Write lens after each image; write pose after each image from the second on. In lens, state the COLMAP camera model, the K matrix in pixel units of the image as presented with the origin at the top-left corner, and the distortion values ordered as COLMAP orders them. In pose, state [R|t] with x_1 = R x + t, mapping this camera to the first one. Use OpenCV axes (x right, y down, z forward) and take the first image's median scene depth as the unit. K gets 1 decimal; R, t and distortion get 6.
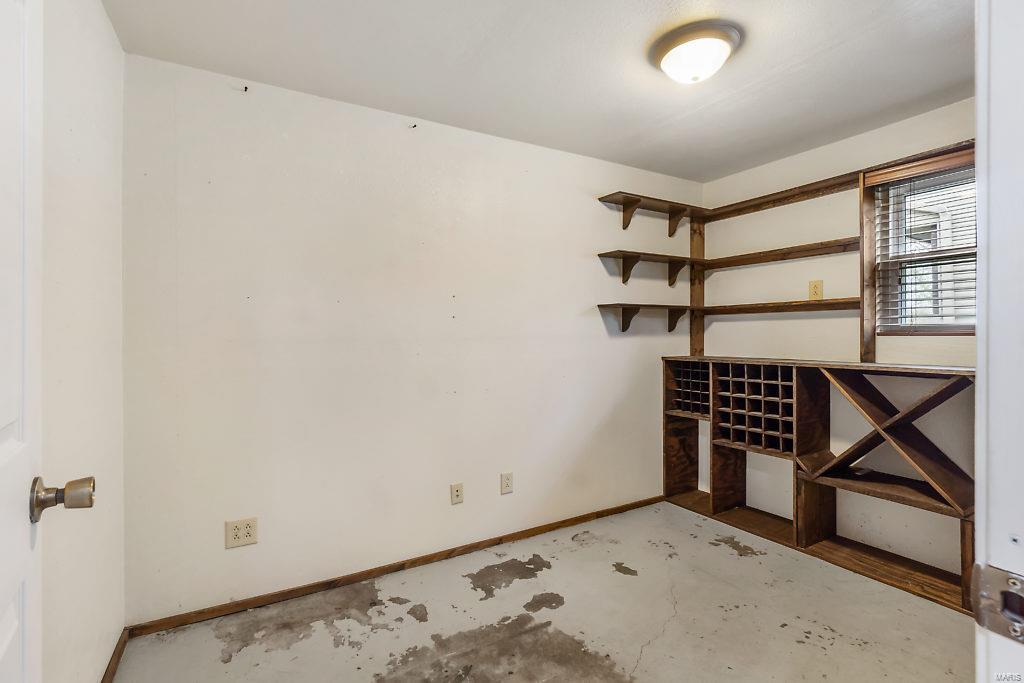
lens RADIAL K [[483.4, 0, 512.0], [0, 483.4, 341.5], [0, 0, 1]] dist [0.002172, 0.000391]
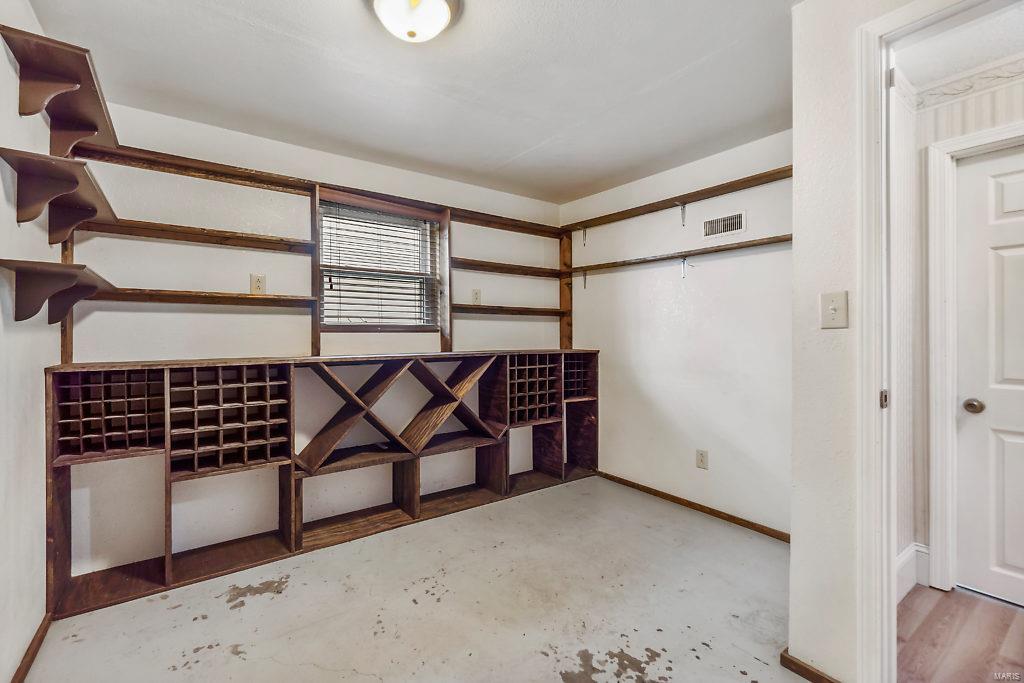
lens RADIAL K [[456.1, 0, 508.6], [0, 456.1, 333.6], [0, 0, 1]] dist [0.000349, -0.000450]
pose [[-0.120908, 0.002825, 0.992660, -0.353559], [0.013430, 0.999909, -0.001210, -0.001109], [-0.992573, 0.013185, -0.120935, 0.674903]]
